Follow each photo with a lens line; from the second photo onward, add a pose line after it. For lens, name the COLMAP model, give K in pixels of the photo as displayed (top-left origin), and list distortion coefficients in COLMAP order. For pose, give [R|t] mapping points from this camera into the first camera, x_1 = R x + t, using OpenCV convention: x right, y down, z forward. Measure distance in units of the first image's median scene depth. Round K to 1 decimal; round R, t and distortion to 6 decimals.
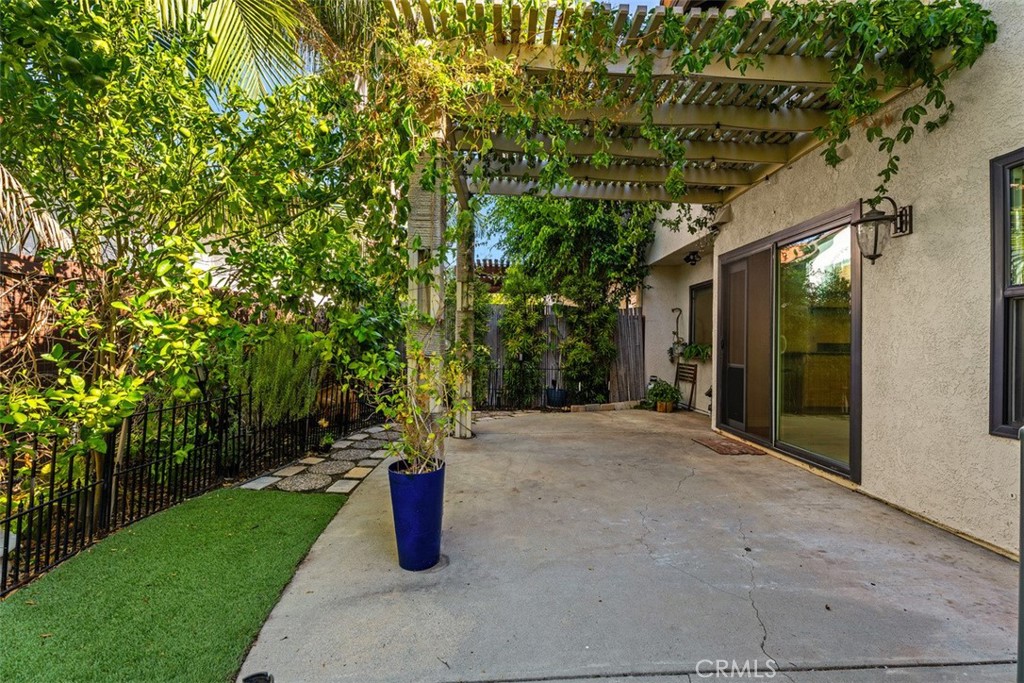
lens RADIAL K [[450.2, 0, 512.0], [0, 450.2, 341.5], [0, 0, 1]] dist [0.007704, -0.000914]
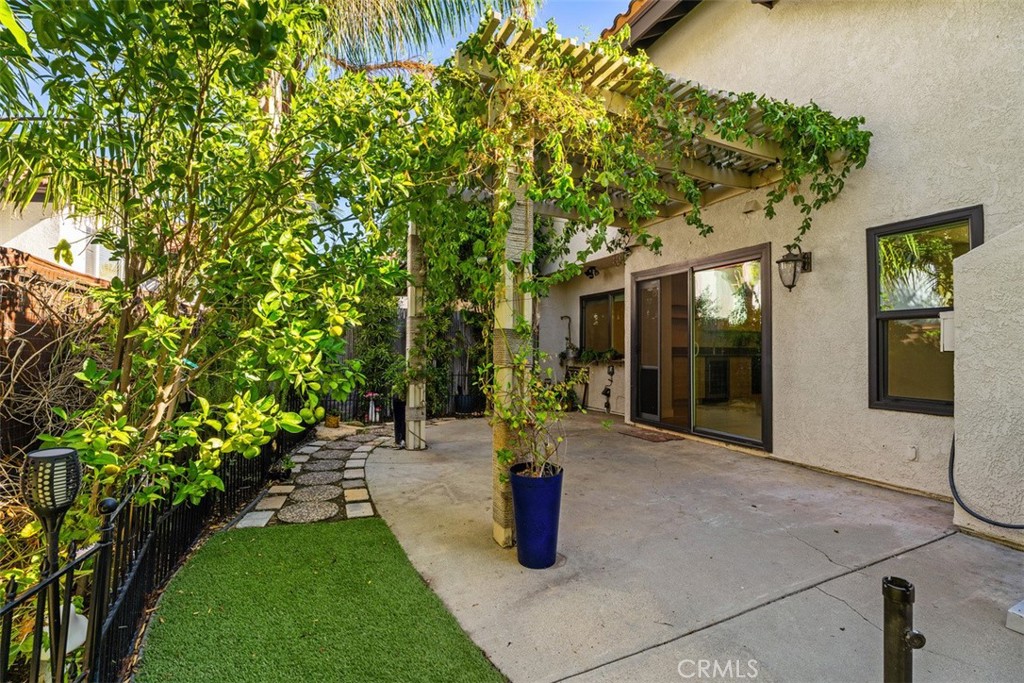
lens RADIAL K [[467.7, 0, 512.0], [0, 467.7, 341.5], [0, 0, 1]] dist [-0.008192, 0.000183]
pose [[0.921985, -0.001860, 0.387220, -0.542991], [0.005334, 0.999955, -0.007895, -0.011165], [-0.387188, 0.009345, 0.921953, 0.012205]]
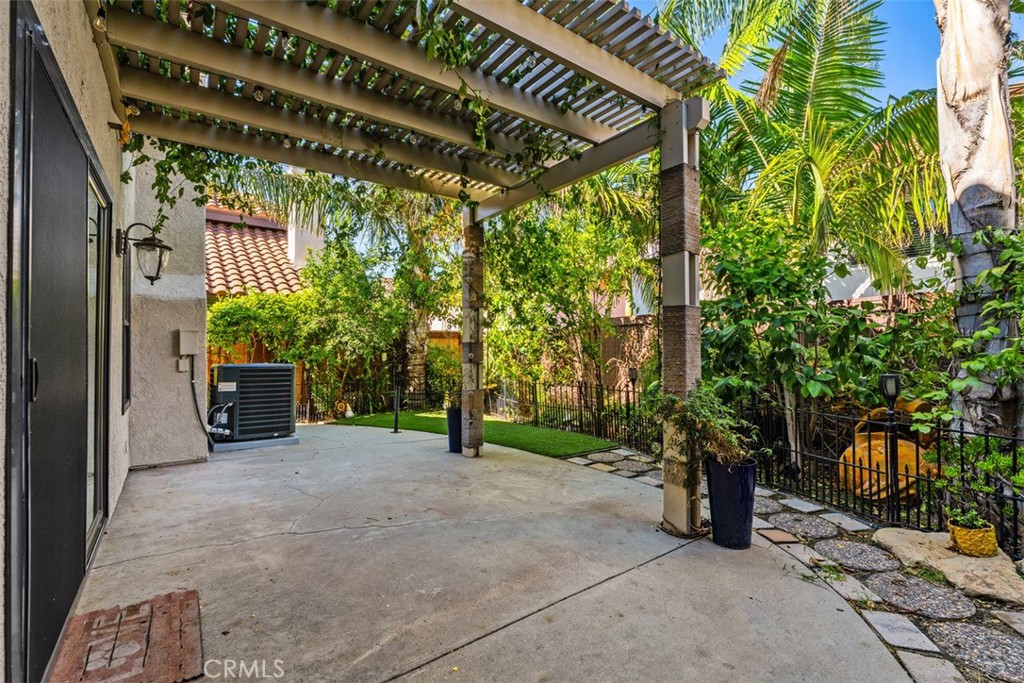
lens RADIAL K [[450.2, 0, 512.0], [0, 450.2, 341.5], [0, 0, 1]] dist [0.007704, -0.000914]
pose [[-0.818888, -0.014078, -0.573781, 0.703899], [-0.008197, 0.999884, -0.012835, -0.026725], [0.573895, -0.005807, -0.818908, 2.409341]]
